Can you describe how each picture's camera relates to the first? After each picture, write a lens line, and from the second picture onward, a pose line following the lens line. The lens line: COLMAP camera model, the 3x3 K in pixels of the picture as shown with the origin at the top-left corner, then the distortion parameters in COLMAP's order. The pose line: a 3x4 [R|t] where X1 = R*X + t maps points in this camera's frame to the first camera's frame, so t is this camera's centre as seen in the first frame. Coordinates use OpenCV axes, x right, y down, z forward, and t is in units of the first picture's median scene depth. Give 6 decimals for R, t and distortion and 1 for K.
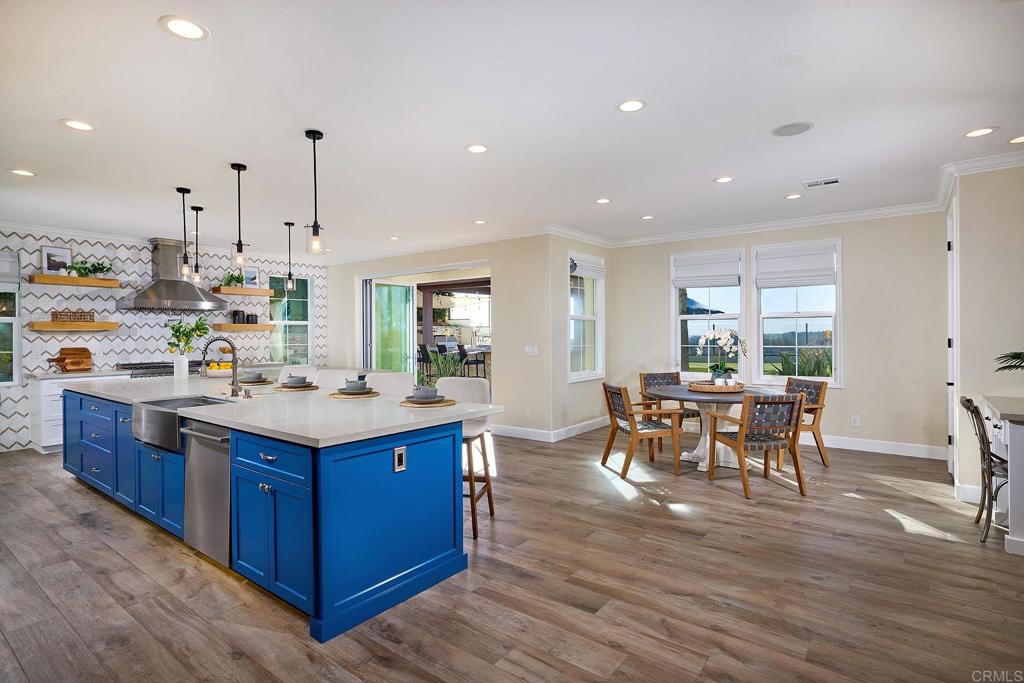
lens RADIAL K [[520.0, 0, 520.9], [0, 520.0, 335.3], [0, 0, 1]] dist [-0.014039, 0.000222]
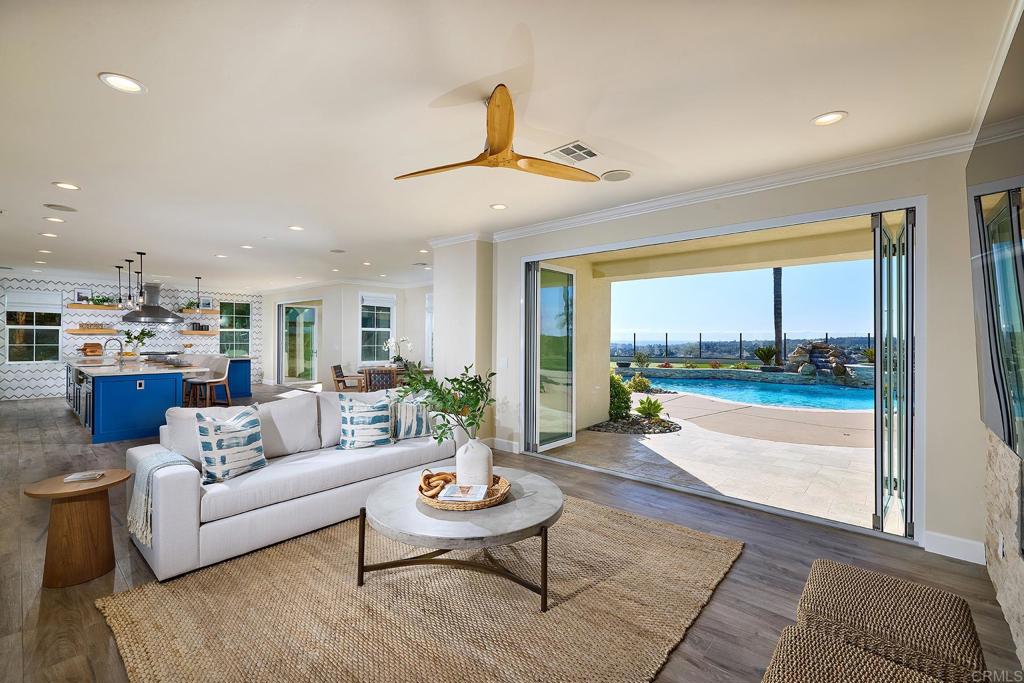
lens RADIAL K [[438.5, 0, 513.3], [0, 438.5, 340.2], [0, 0, 1]] dist [-0.001746, -0.000380]
pose [[0.996842, 0.011782, -0.078534, 0.772495], [-0.011762, 0.999931, 0.000718, -0.004923], [0.078537, 0.000208, 0.996911, -0.451370]]
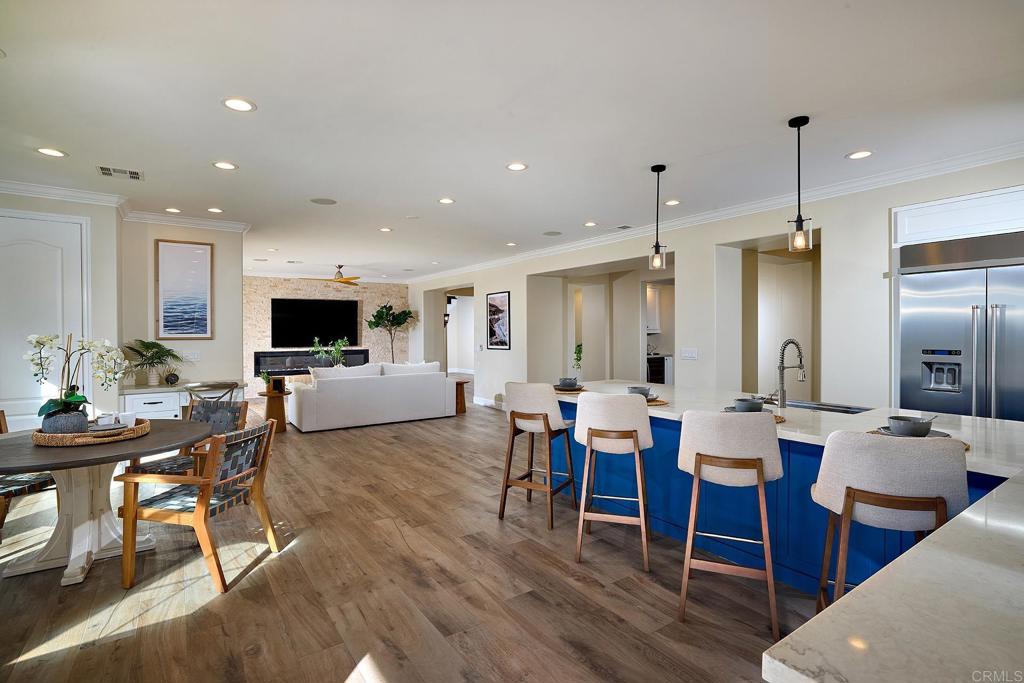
lens RADIAL K [[491.9, 0, 511.5], [0, 491.9, 340.2], [0, 0, 1]] dist [-0.001471, 0.000034]
pose [[-0.946760, 0.003657, 0.321918, -0.234533], [0.009204, 0.999834, 0.015712, -0.006216], [-0.321808, 0.017839, -0.946637, 1.165298]]
